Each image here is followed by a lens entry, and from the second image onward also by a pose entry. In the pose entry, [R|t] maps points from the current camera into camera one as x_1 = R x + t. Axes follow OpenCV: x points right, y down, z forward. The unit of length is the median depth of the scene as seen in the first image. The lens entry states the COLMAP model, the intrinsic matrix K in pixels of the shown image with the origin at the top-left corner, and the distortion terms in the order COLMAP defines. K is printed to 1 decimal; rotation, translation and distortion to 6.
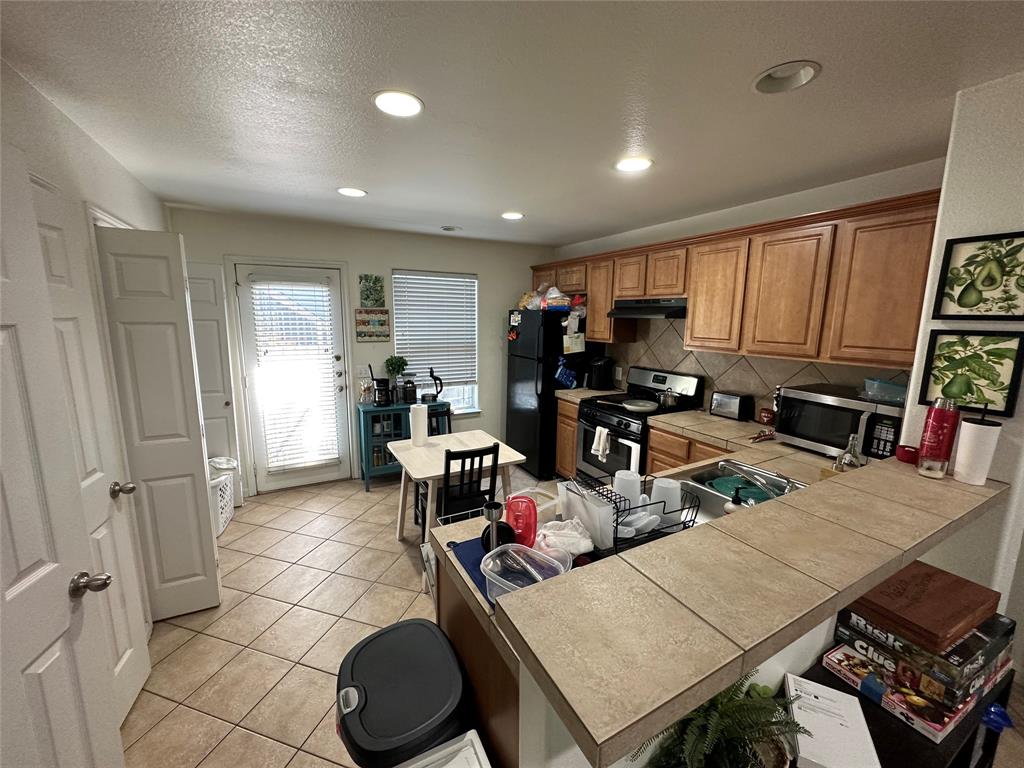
lens RADIAL K [[406.6, 0, 512.0], [0, 406.6, 384.0], [0, 0, 1]] dist [-0.000417, -0.000102]
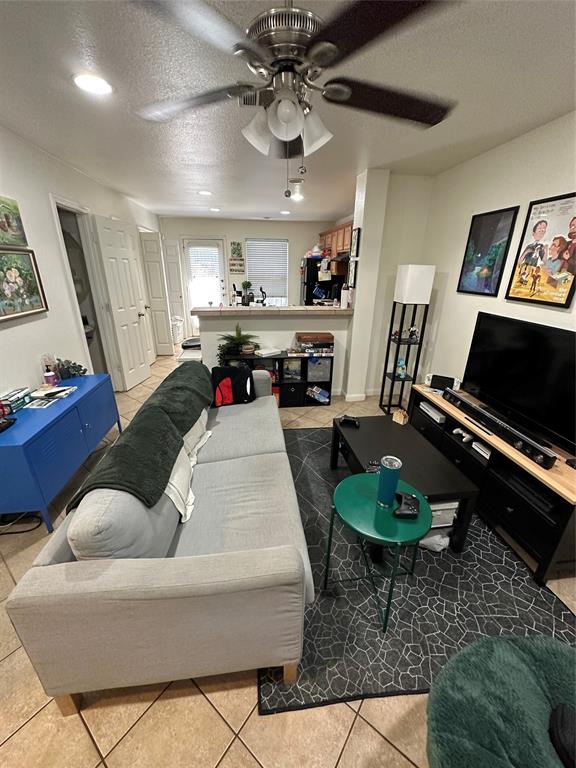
lens RADIAL K [[305.0, 0, 288.0], [0, 305.0, 384.0], [0, 0, 1]] dist [-0.000417, -0.000102]
pose [[0.934781, 0.128460, -0.331182, 0.562401], [-0.060767, 0.976407, 0.207212, 0.124633], [0.349987, -0.173572, 0.920533, -0.557455]]
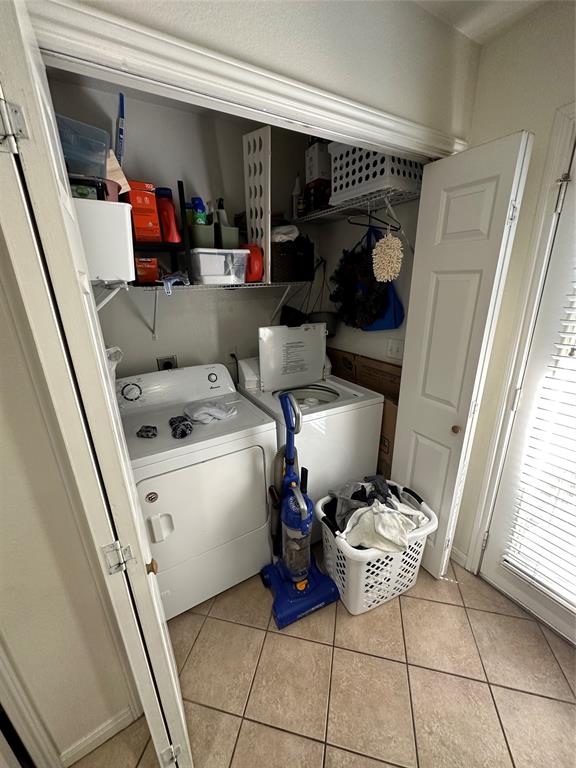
lens RADIAL K [[305.0, 0, 288.0], [0, 305.0, 384.0], [0, 0, 1]] dist [-0.000417, -0.000102]
pose [[0.065452, 0.308101, -0.949099, -0.289584], [-0.141707, 0.944369, 0.296793, -0.085140], [0.987742, 0.115068, 0.105471, 0.614426]]
